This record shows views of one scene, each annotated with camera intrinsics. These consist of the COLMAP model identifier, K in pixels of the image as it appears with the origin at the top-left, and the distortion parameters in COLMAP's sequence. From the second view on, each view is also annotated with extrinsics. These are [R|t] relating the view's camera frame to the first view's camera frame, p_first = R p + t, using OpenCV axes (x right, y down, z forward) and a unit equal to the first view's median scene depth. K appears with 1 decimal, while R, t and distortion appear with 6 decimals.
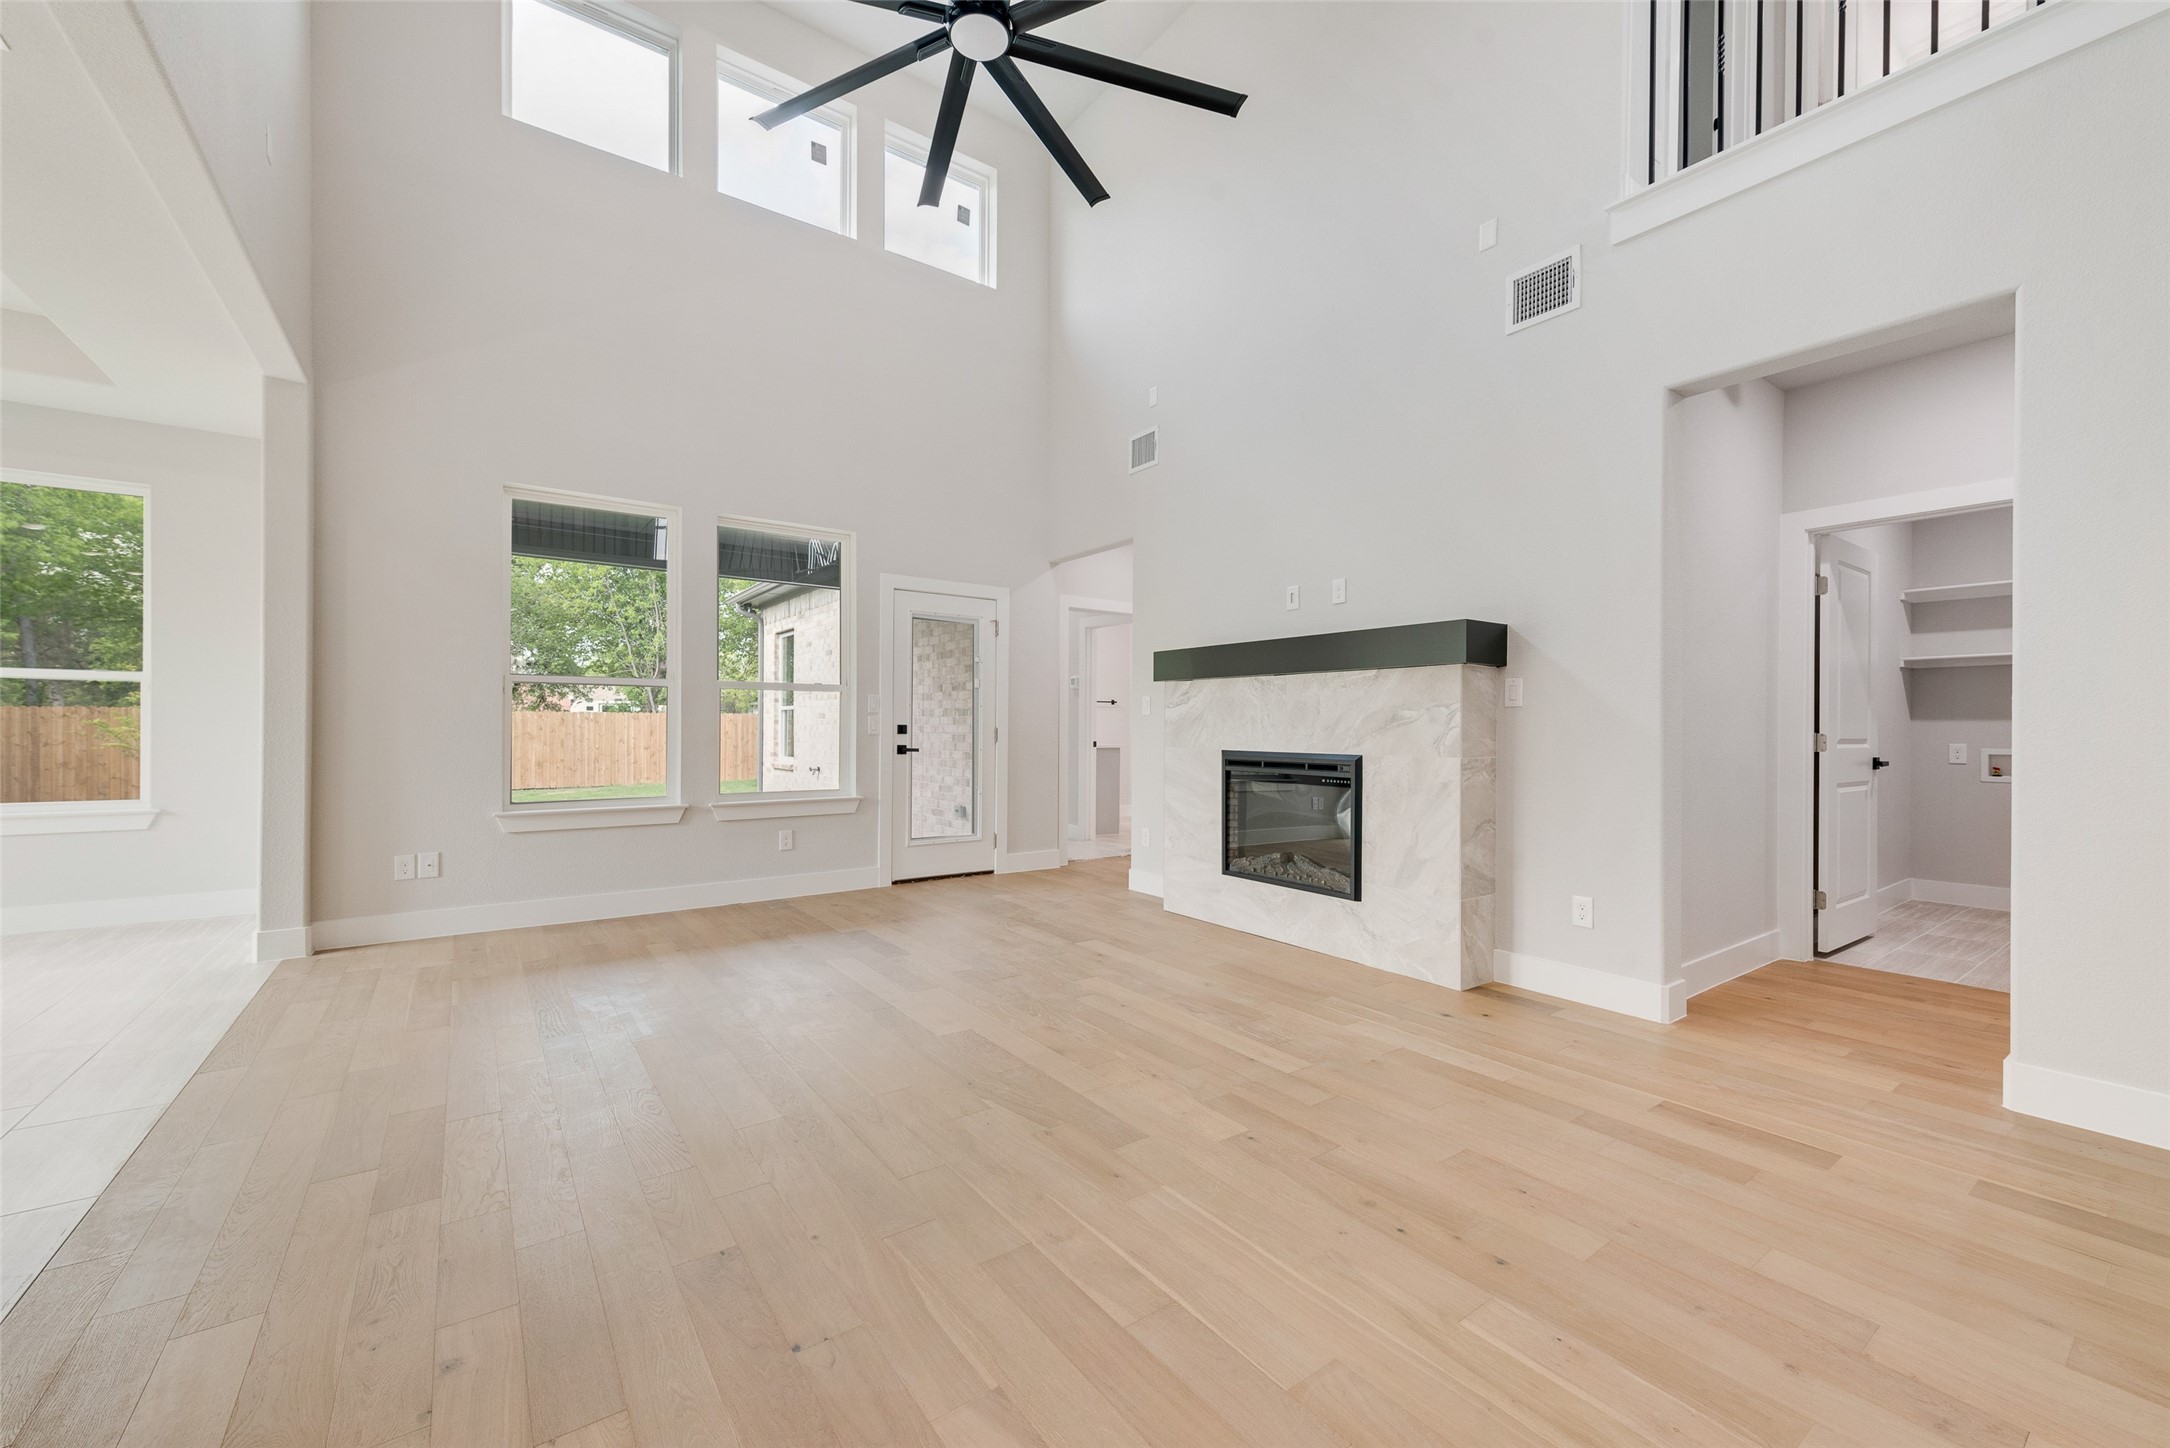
lens RADIAL K [[854.3, 0, 1090.8], [0, 854.3, 729.2], [0, 0, 1]] dist [0.011754, -0.002910]
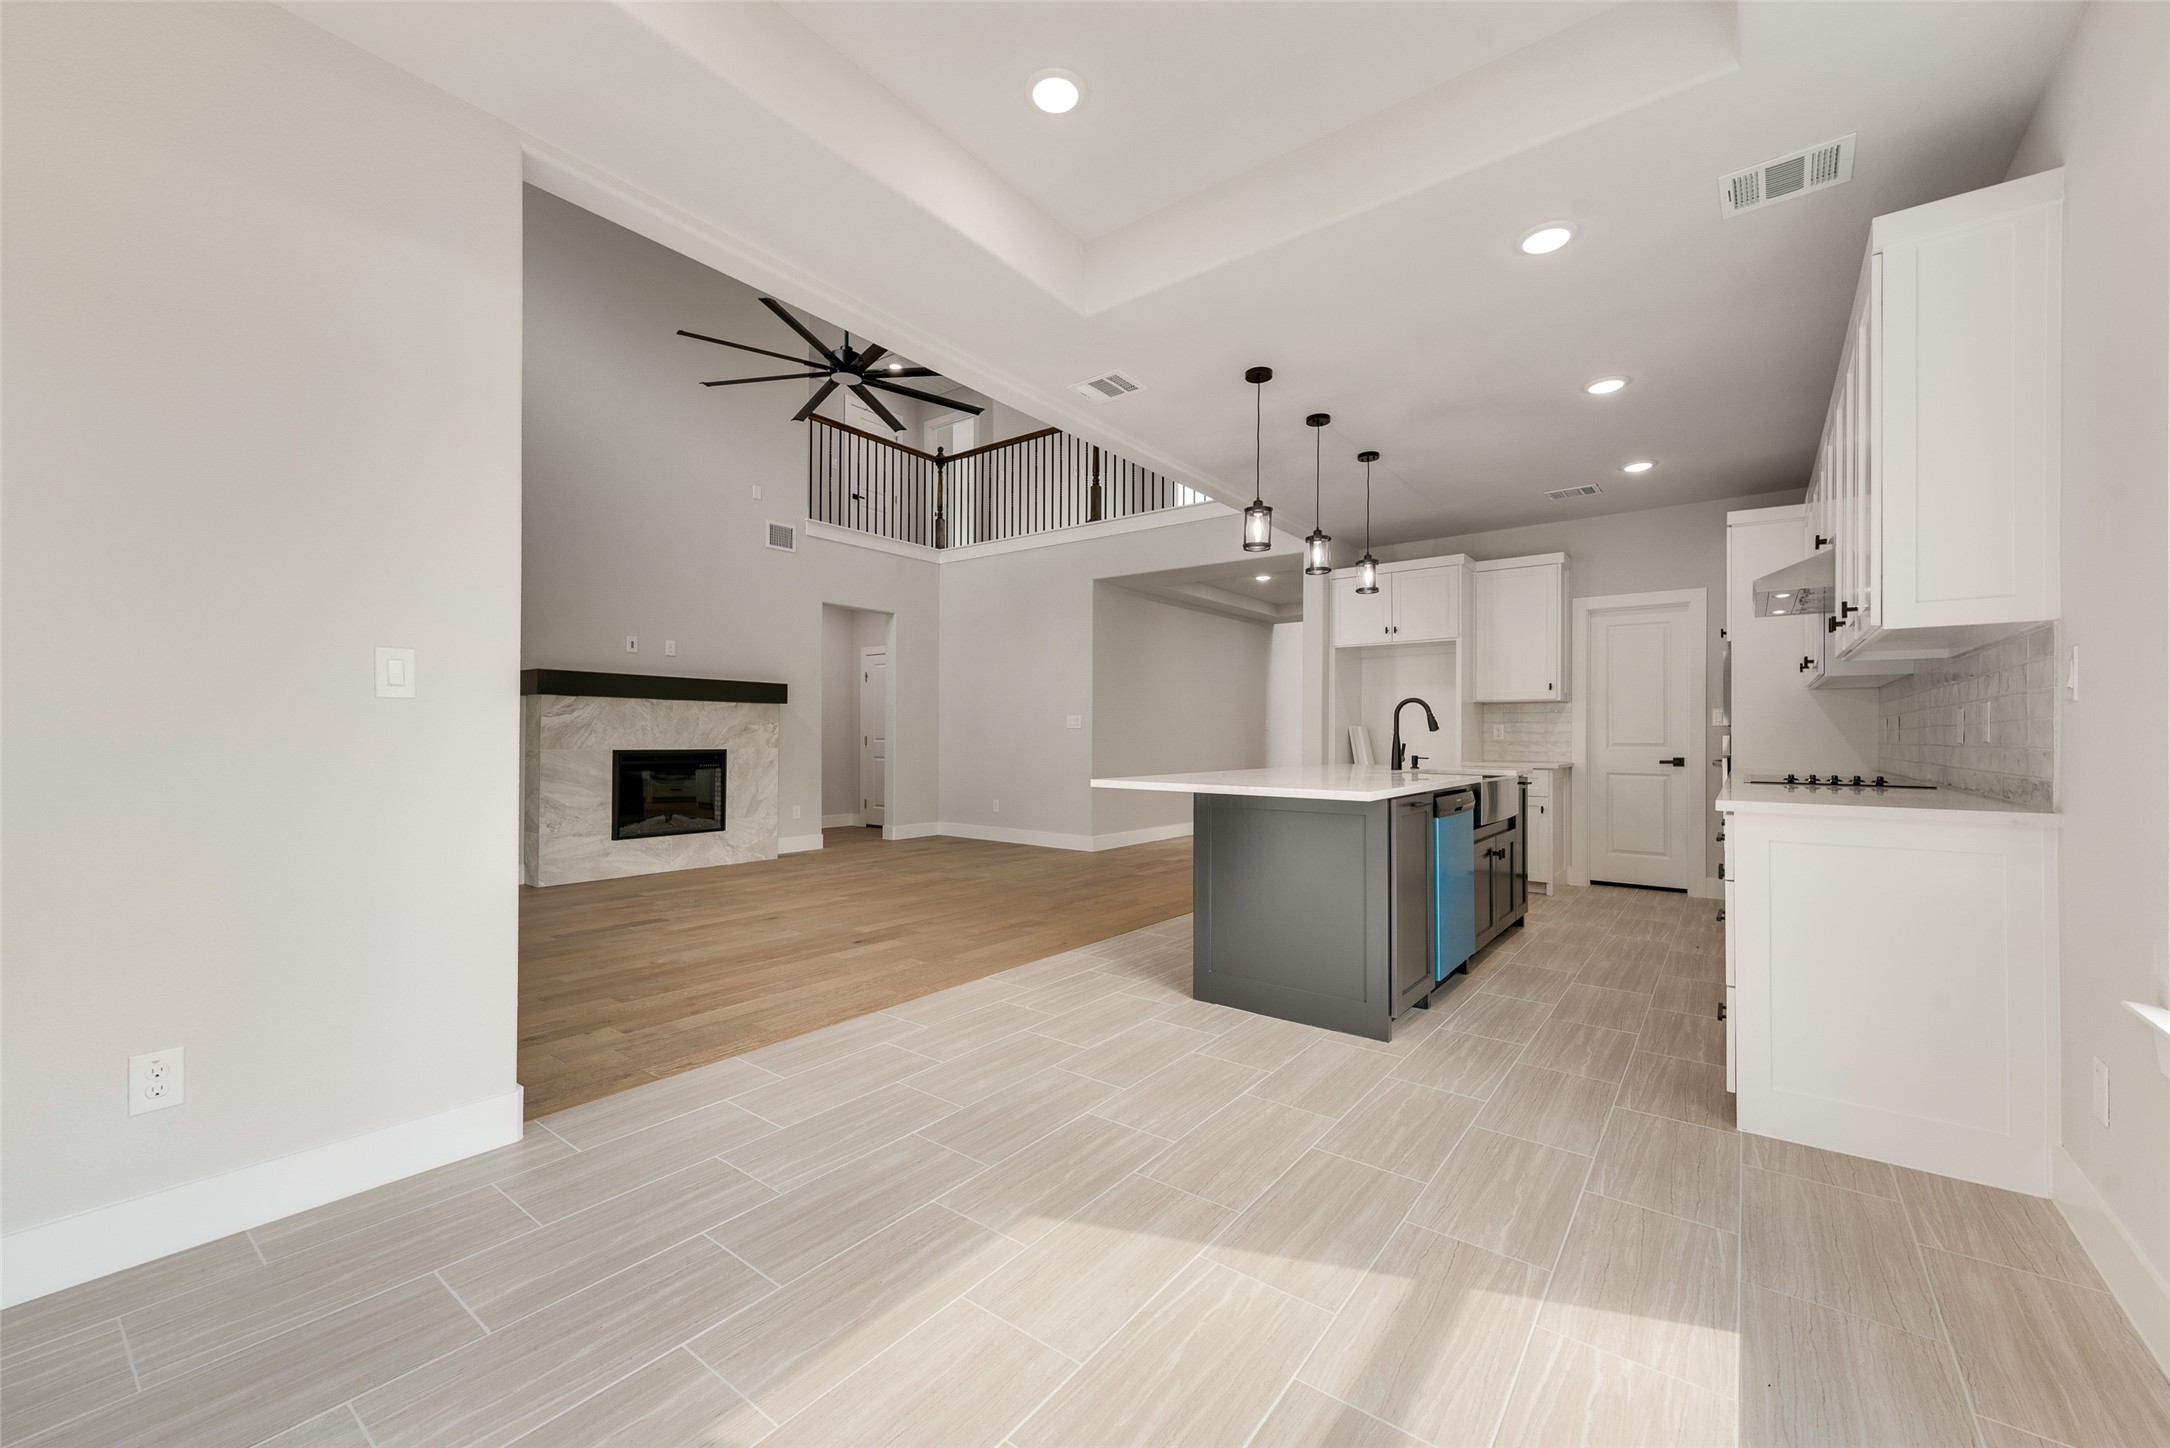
lens RADIAL K [[854.3, 0, 1081.2], [0, 854.3, 730.1], [0, 0, 1]] dist [0.011754, -0.002910]
pose [[-0.280266, 0.000178, 0.959922, -1.608361], [-0.004689, 0.999988, -0.001554, -0.010382], [-0.959911, -0.004937, -0.280262, 0.778488]]
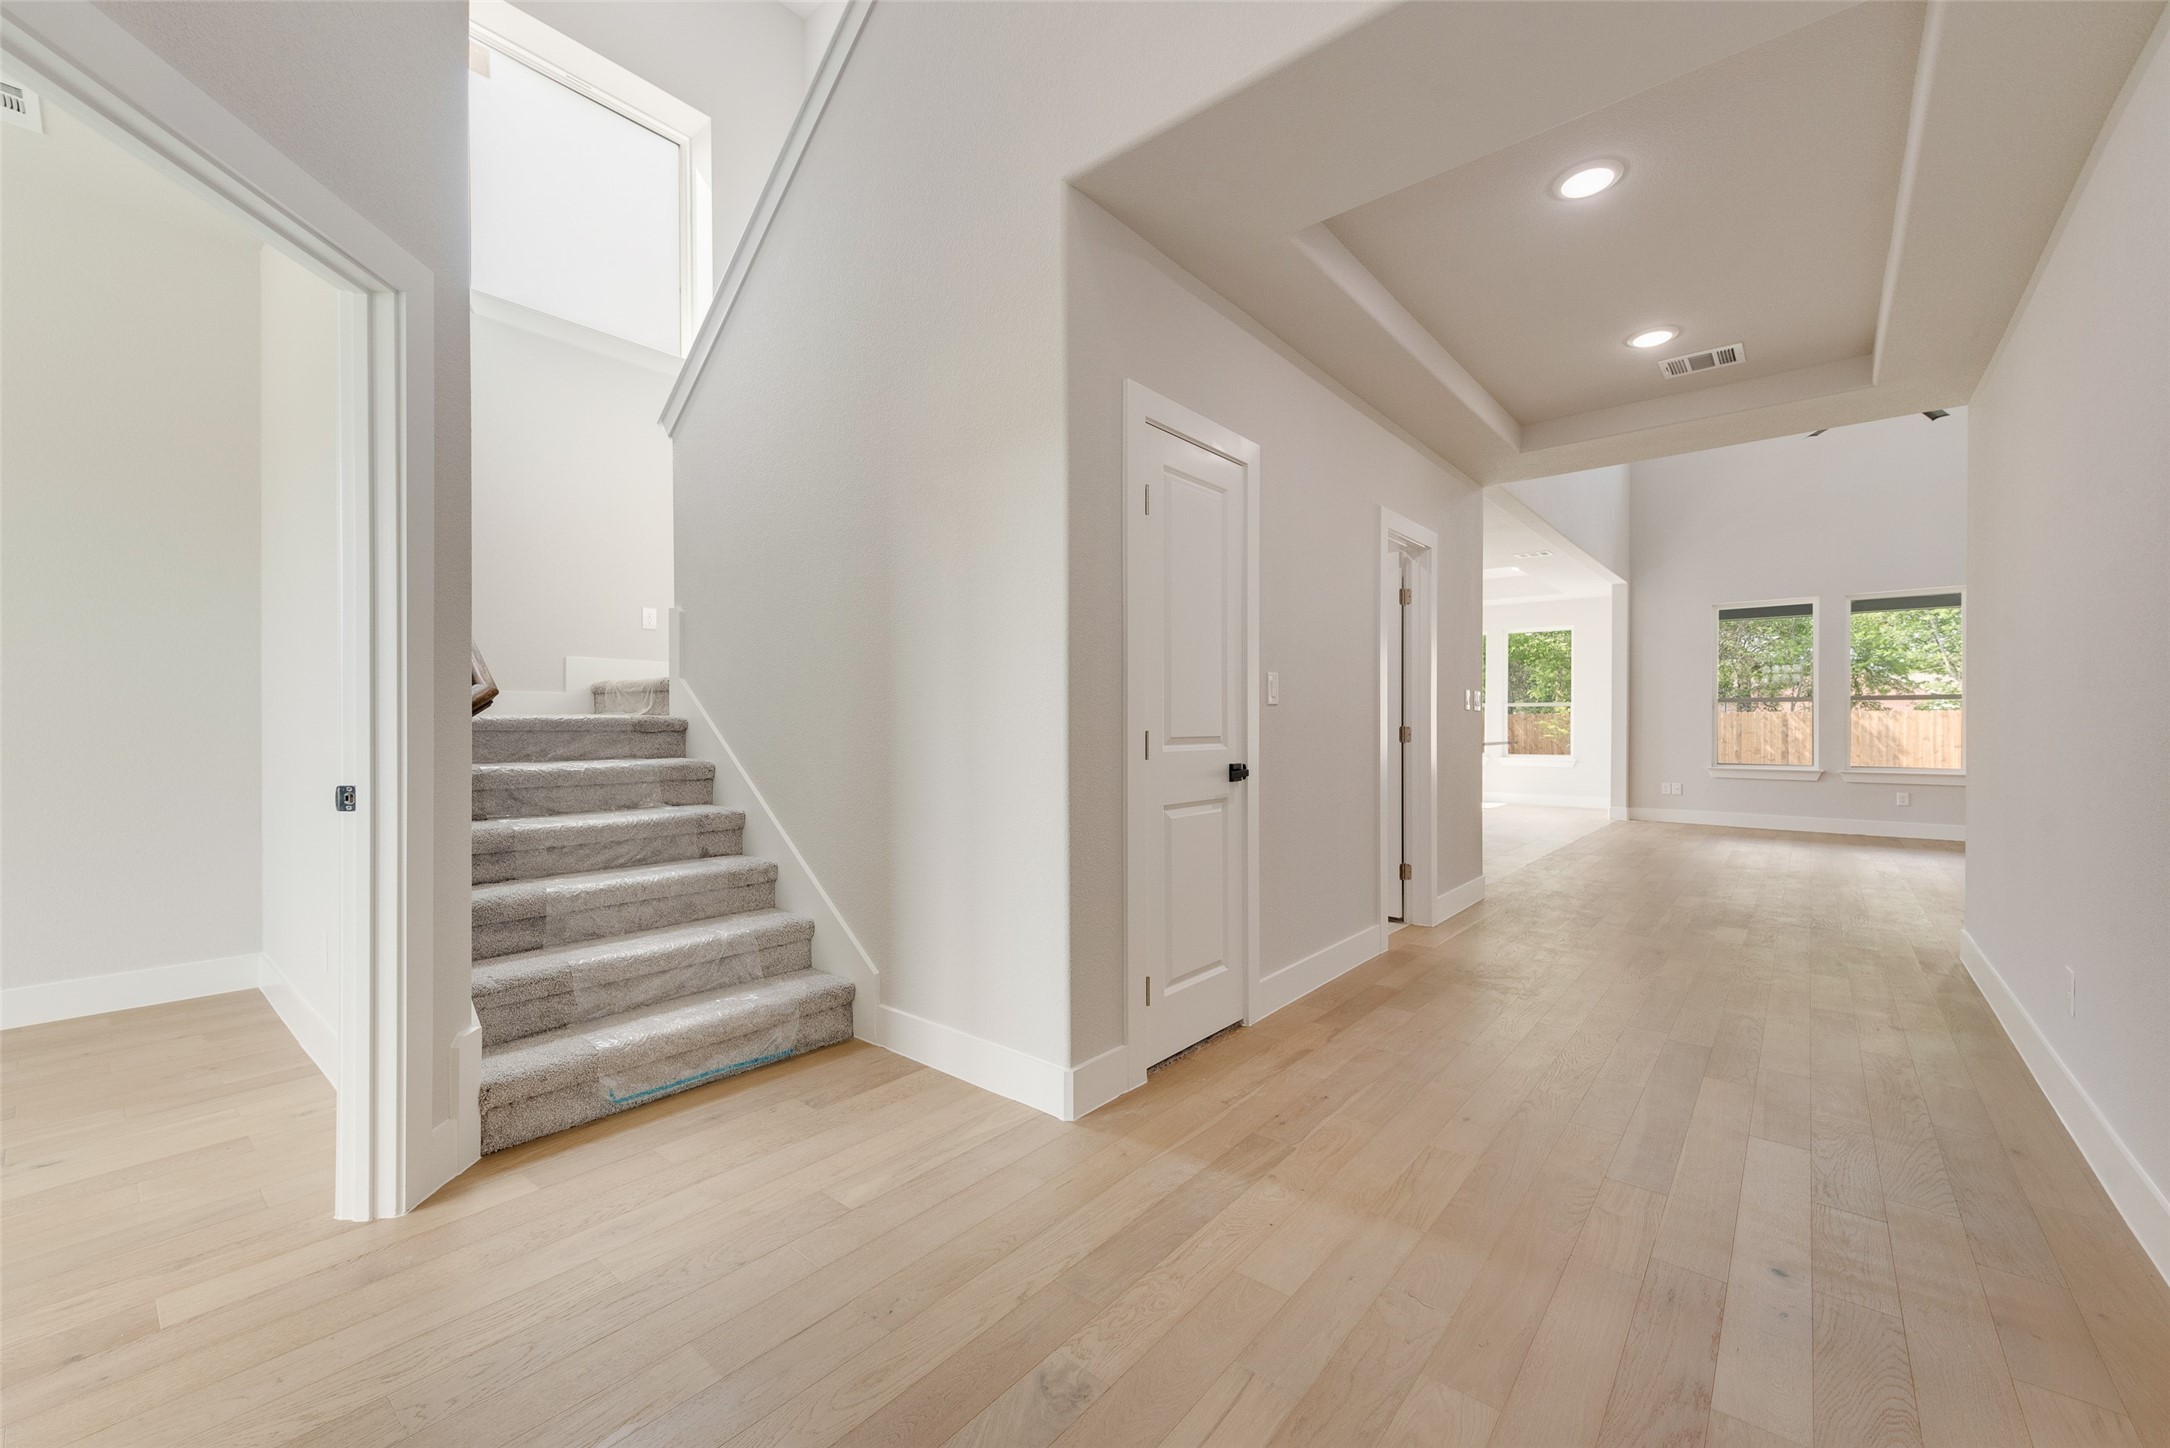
lens RADIAL K [[888.8, 0, 1082.8], [0, 888.8, 723.4], [0, 0, 1]] dist [0.006147, 0.000635]
pose [[0.253395, -0.004016, -0.967354, 1.056386], [0.000238, 0.999992, -0.004089, 0.003817], [0.967363, 0.000806, 0.253394, -1.046012]]
